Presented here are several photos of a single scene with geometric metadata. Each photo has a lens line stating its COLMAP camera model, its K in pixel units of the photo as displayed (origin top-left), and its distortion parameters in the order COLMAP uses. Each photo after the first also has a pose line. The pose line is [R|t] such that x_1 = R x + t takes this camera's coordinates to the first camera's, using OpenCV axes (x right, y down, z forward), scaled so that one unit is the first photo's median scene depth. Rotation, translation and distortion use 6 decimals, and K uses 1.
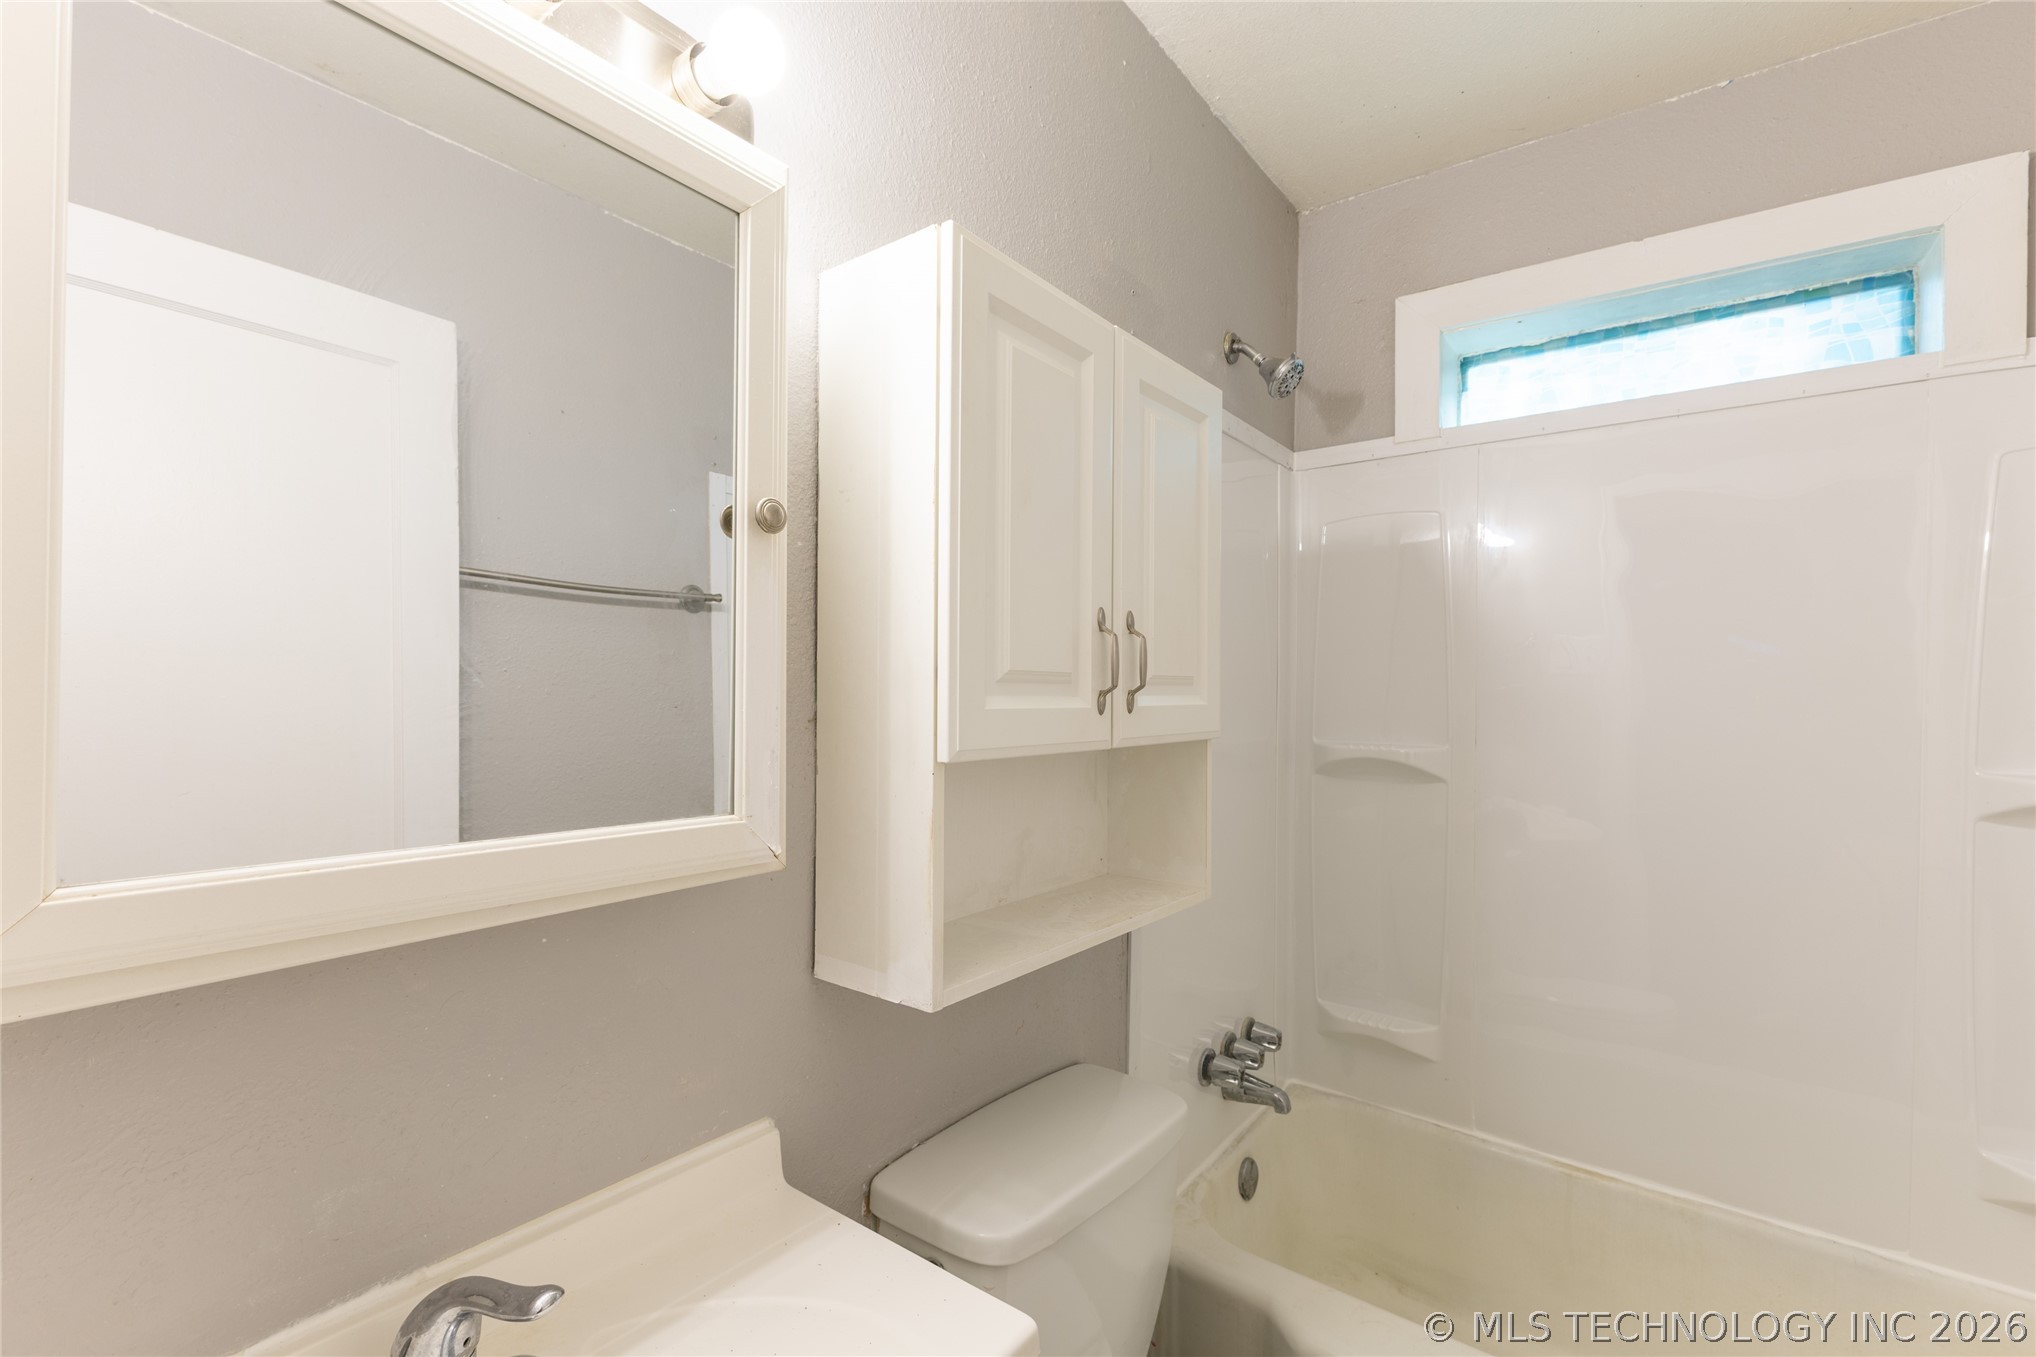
lens RADIAL K [[904.0, 0, 1016.2], [0, 904.0, 685.5], [0, 0, 1]] dist [0.001440, 0.000087]
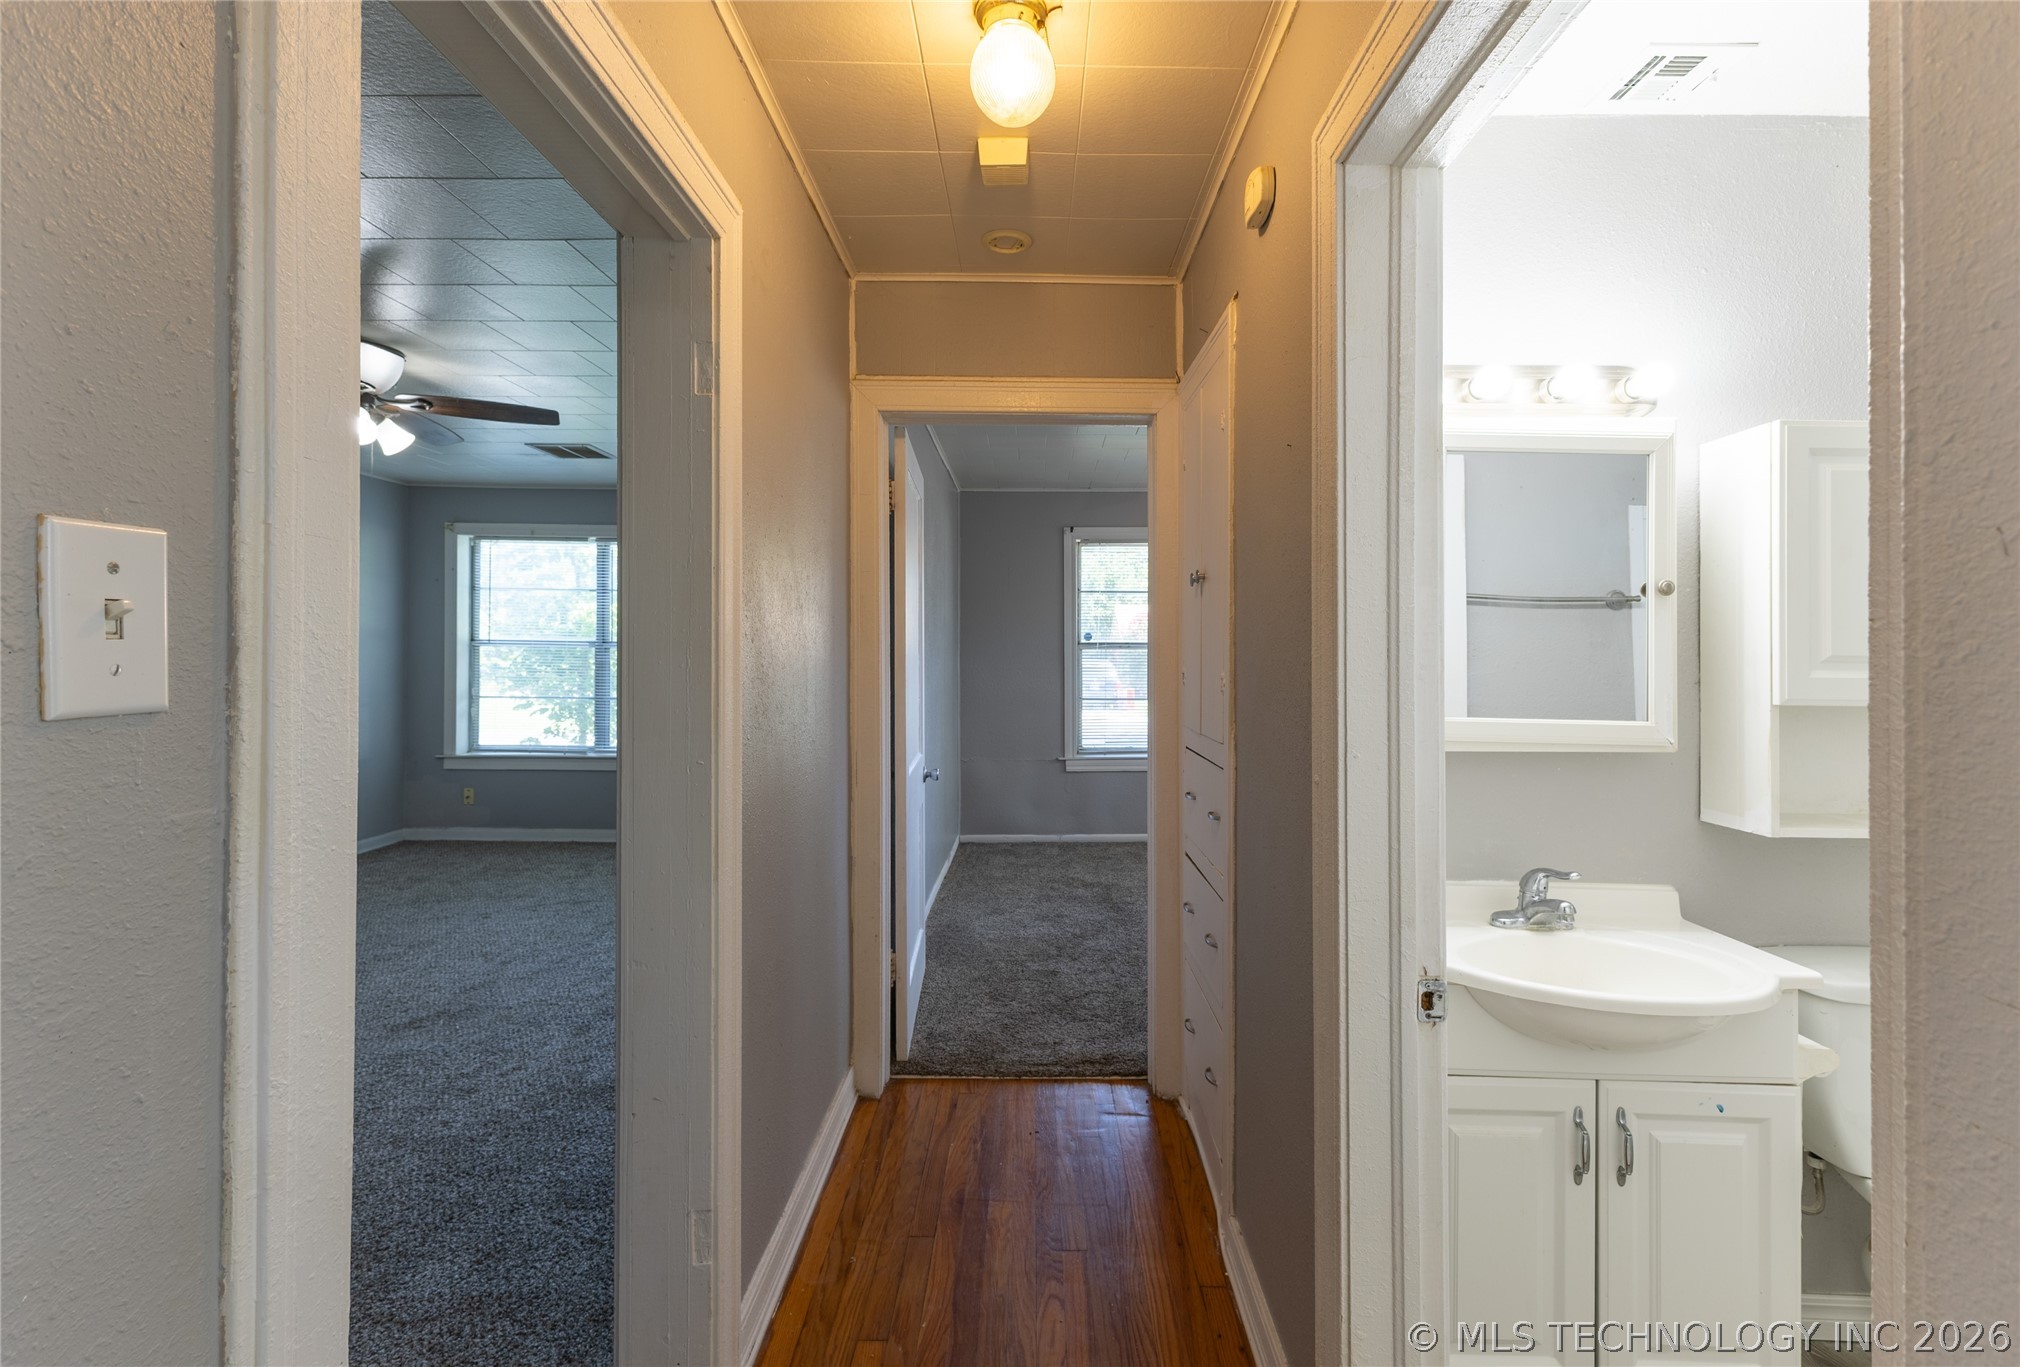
lens RADIAL K [[896.8, 0, 1017.4], [0, 896.8, 654.2], [0, 0, 1]] dist [0.001440, 0.000087]
pose [[0.605125, -0.006538, -0.796103, 0.423605], [0.007173, 0.999970, -0.002760, -0.026473], [0.796098, -0.004040, 0.605154, -1.310859]]
